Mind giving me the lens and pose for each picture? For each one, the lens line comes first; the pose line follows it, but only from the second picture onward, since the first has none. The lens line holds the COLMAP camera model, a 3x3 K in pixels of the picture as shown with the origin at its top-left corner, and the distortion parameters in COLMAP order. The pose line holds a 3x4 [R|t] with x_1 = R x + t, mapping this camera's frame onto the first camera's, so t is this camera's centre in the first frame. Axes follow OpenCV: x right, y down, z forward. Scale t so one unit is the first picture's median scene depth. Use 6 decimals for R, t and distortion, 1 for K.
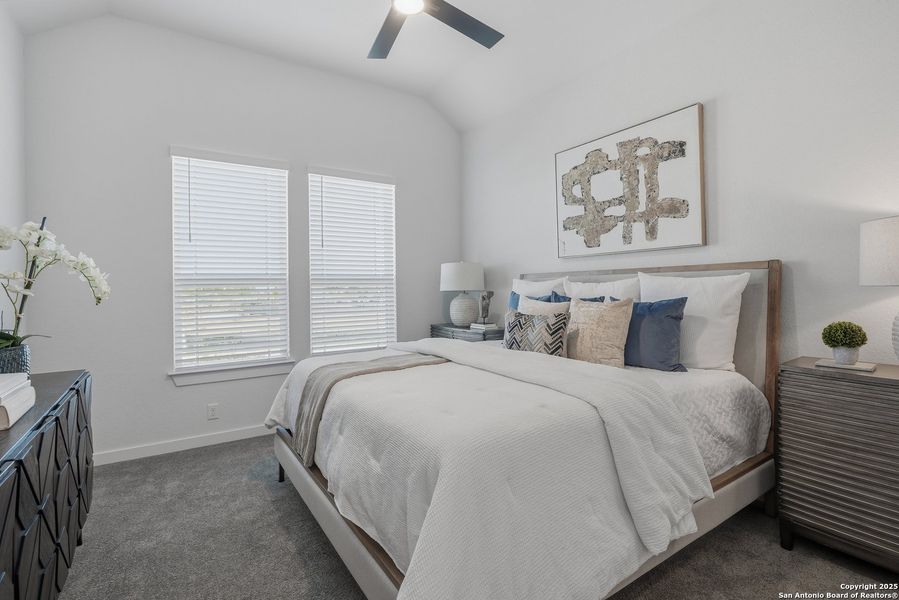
lens RADIAL K [[420.1, 0, 450.3], [0, 420.1, 291.3], [0, 0, 1]] dist [-0.001288, 0.000183]
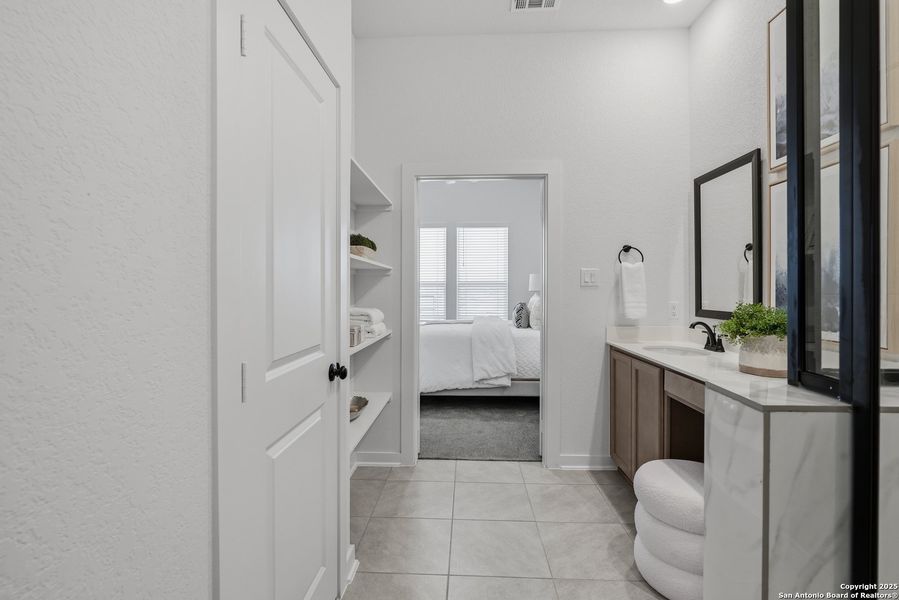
lens RADIAL K [[420.1, 0, 450.3], [0, 420.1, 291.3], [0, 0, 1]] dist [-0.001288, 0.000183]
pose [[0.804380, 0.011166, -0.594011, 0.735073], [-0.009444, 0.999937, 0.006008, -0.007131], [0.594041, 0.000777, 0.804435, -0.514213]]
